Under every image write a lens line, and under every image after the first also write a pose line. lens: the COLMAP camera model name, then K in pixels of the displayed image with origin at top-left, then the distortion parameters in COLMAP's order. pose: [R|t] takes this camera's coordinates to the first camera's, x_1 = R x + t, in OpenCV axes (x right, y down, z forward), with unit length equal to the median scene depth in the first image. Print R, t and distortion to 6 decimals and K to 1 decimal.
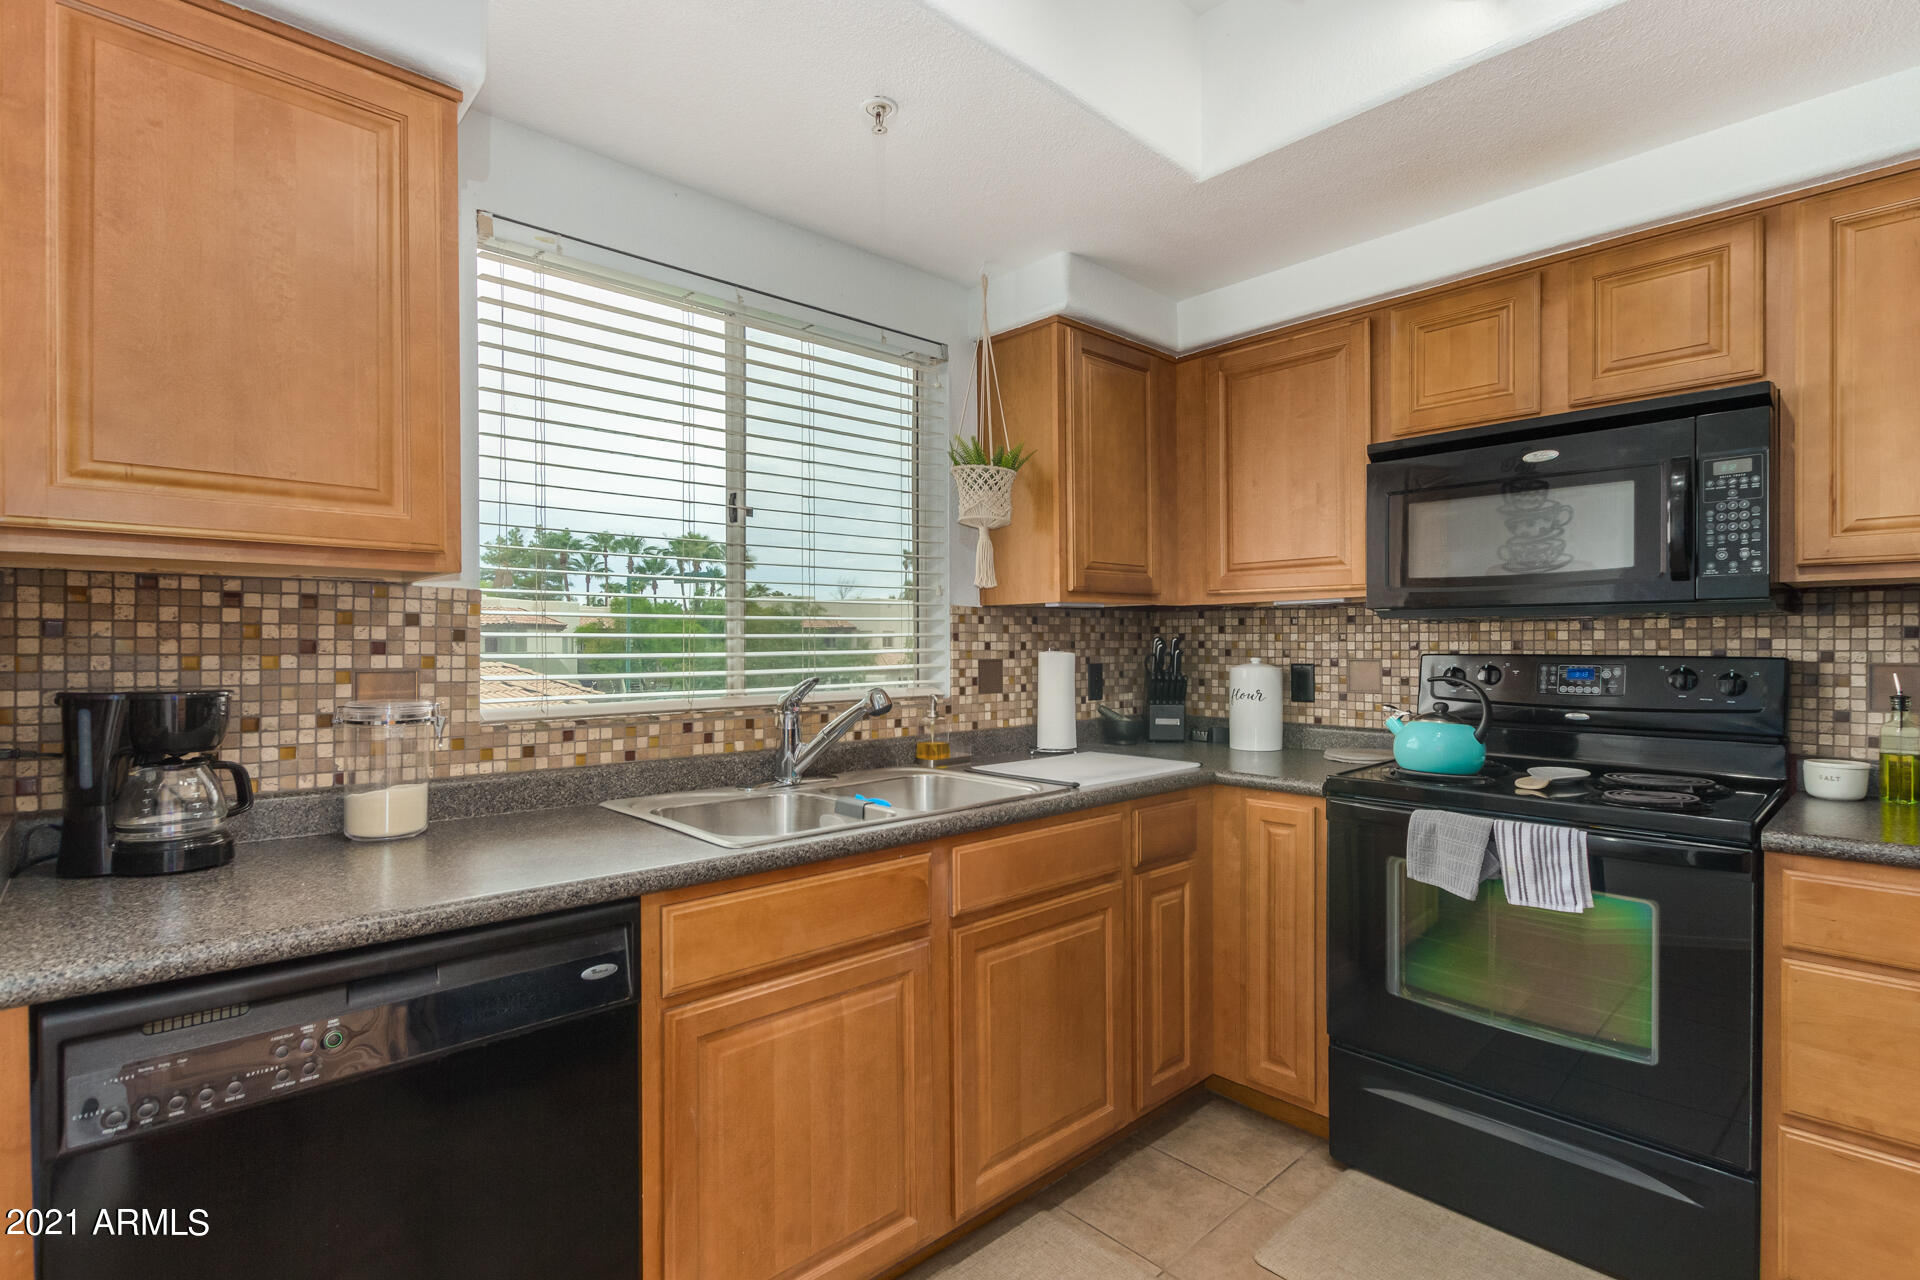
lens RADIAL K [[923.3, 0, 925.5], [0, 923.3, 644.3], [0, 0, 1]] dist [0.000865, 0.000260]
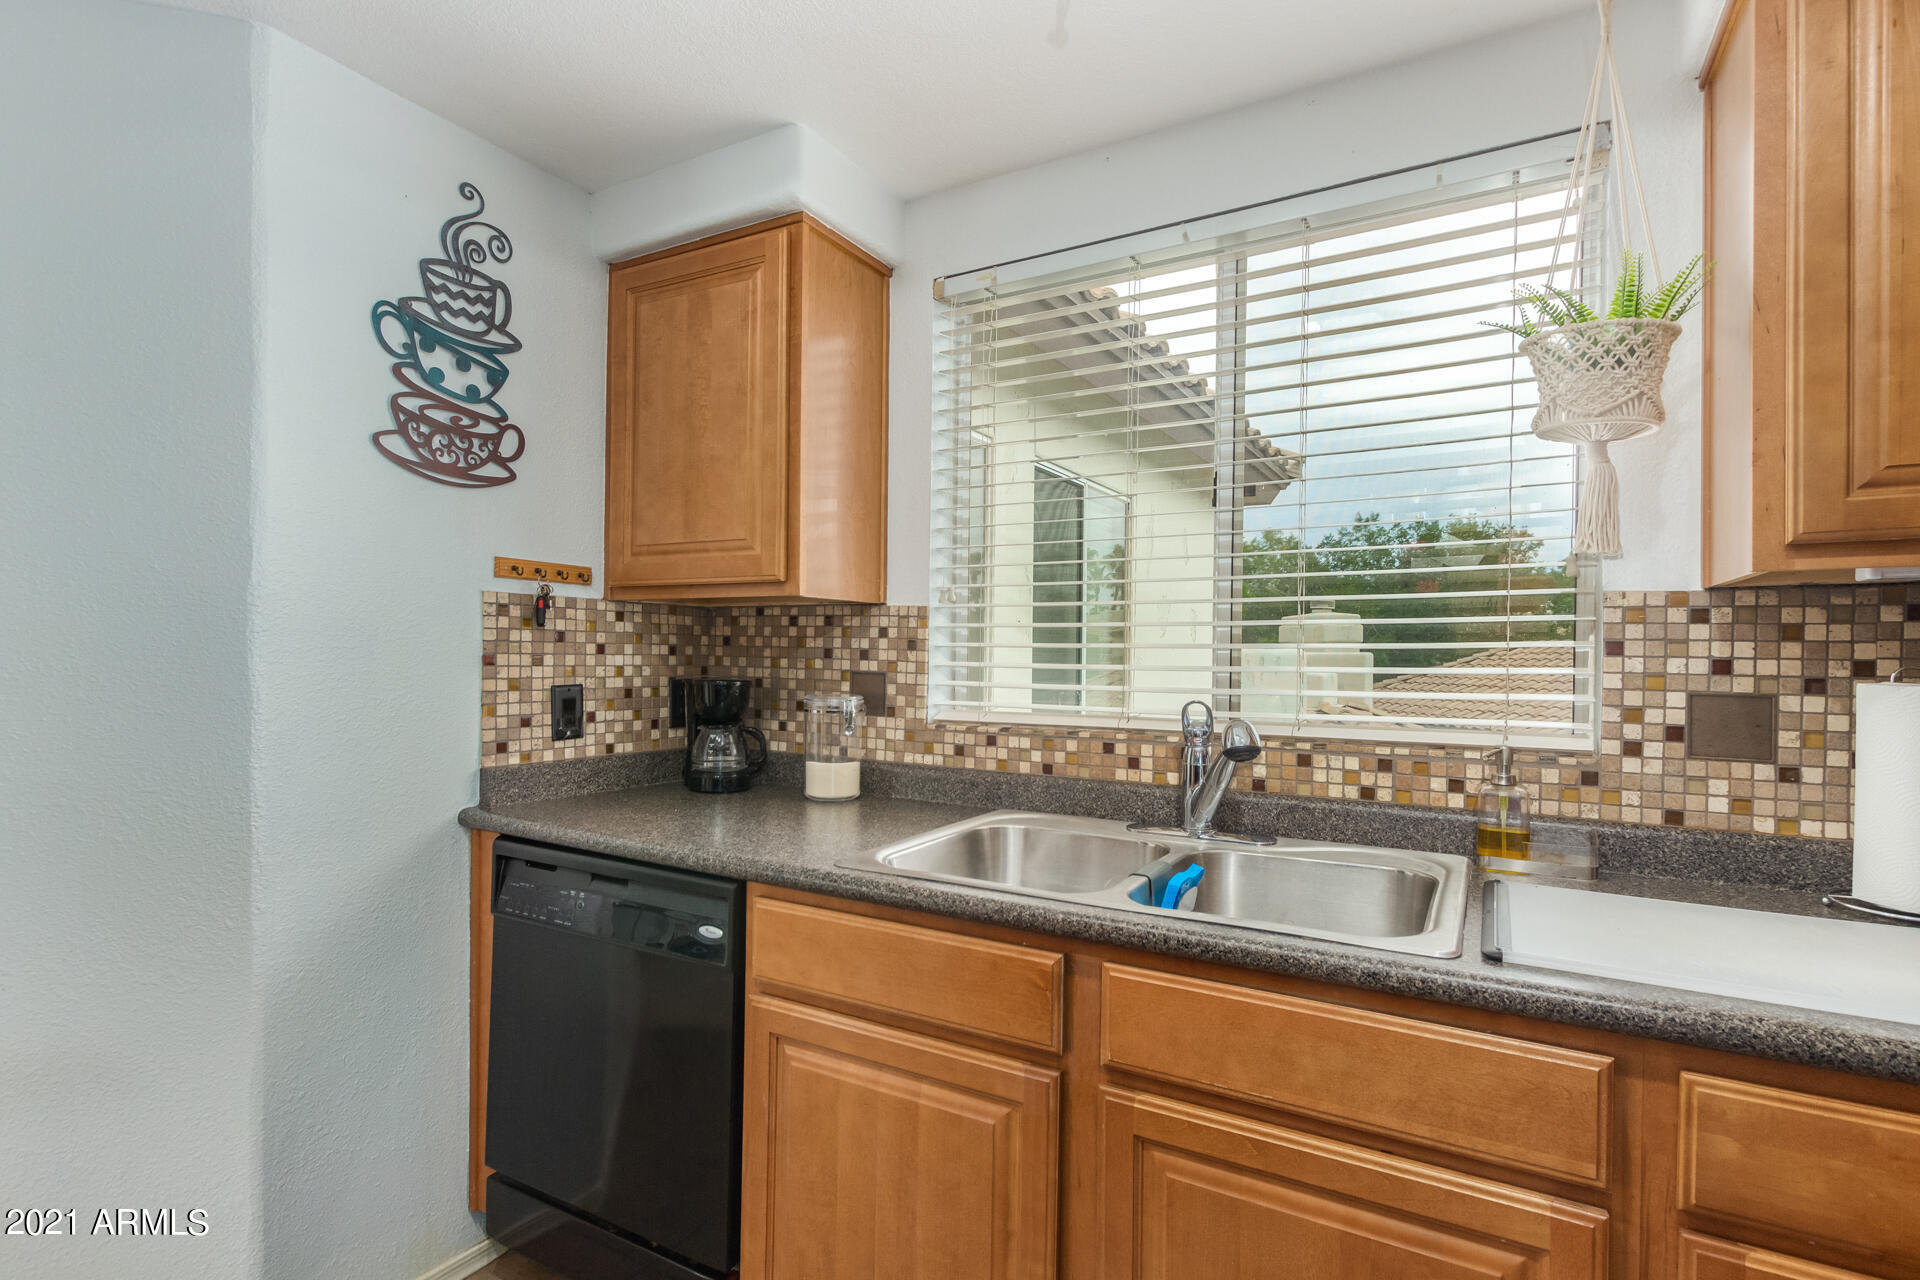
lens RADIAL K [[889.5, 0, 966.1], [0, 889.5, 649.6], [0, 0, 1]] dist [-0.000400, 0.000155]
pose [[0.329138, 0.004969, -0.944269, 0.570663], [-0.009809, 0.999950, 0.001843, -0.006384], [0.944231, 0.008656, 0.329171, 0.650496]]
